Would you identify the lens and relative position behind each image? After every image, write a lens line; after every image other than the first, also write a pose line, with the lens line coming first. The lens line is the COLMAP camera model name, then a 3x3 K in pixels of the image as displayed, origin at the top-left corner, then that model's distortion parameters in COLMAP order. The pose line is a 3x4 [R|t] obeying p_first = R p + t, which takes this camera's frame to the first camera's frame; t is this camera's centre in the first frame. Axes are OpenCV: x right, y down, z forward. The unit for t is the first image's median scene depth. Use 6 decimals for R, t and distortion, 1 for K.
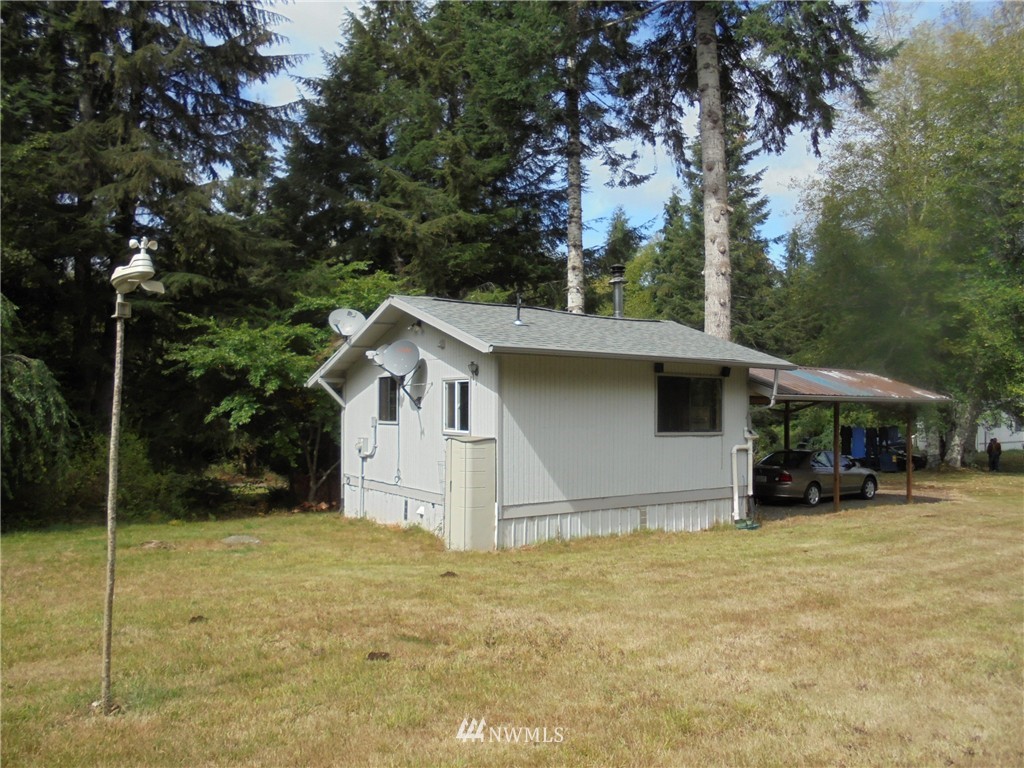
lens RADIAL K [[774.3, 0, 516.0], [0, 774.3, 381.0], [0, 0, 1]] dist [-0.126927, 0.111008]
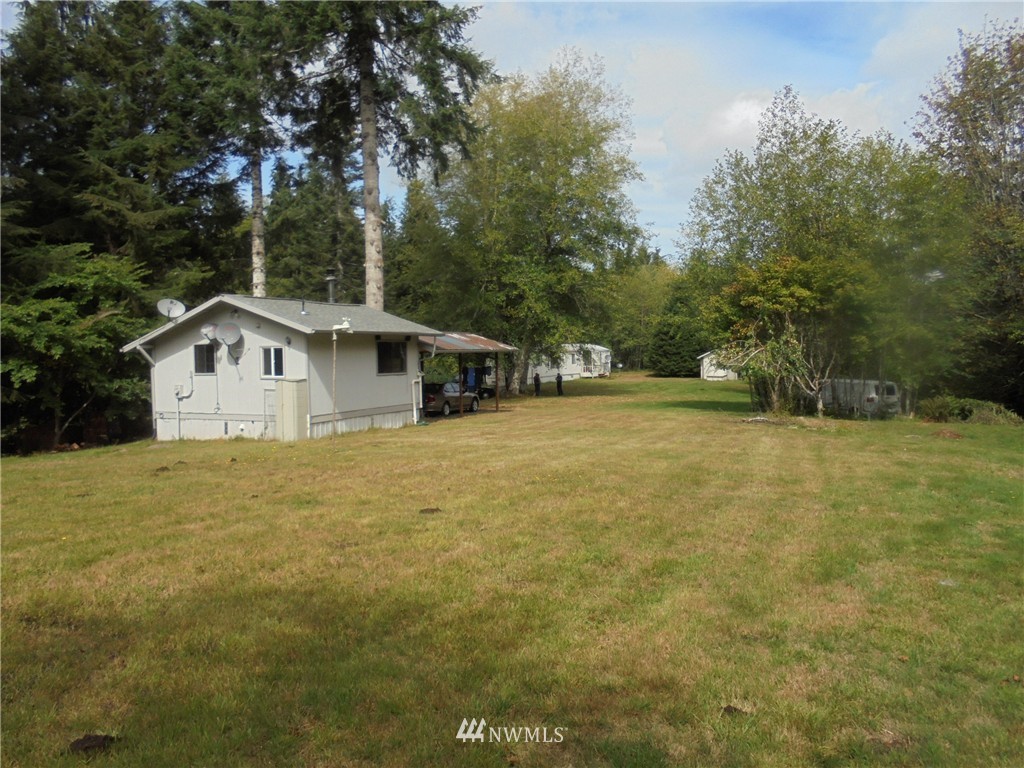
lens RADIAL K [[774.3, 0, 516.0], [0, 774.3, 381.0], [0, 0, 1]] dist [-0.126927, 0.111008]
pose [[0.854596, -0.041666, 0.517619, -0.361265], [0.005800, 0.997480, 0.070716, -0.031233], [-0.519261, -0.057432, 0.852684, -0.532307]]
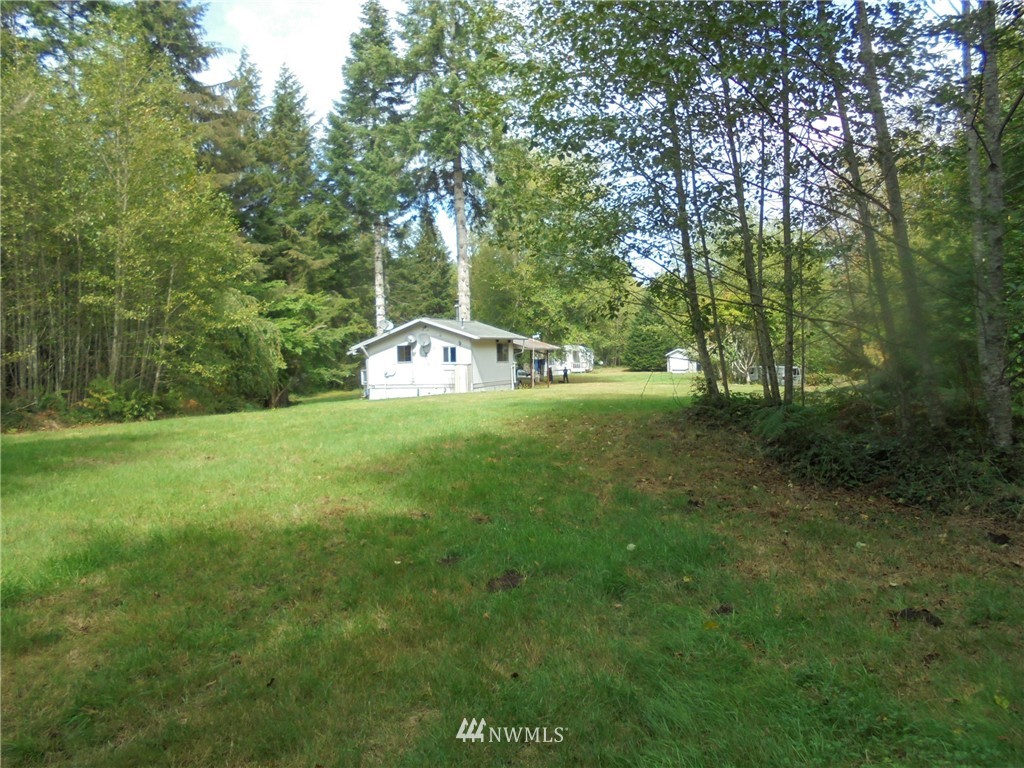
lens RADIAL K [[774.3, 0, 516.0], [0, 774.3, 381.0], [0, 0, 1]] dist [-0.126927, 0.111008]
pose [[0.824612, -0.049335, 0.563543, -1.179215], [0.013627, 0.997633, 0.067397, -0.050522], [-0.565534, -0.047897, 0.823333, -1.256258]]
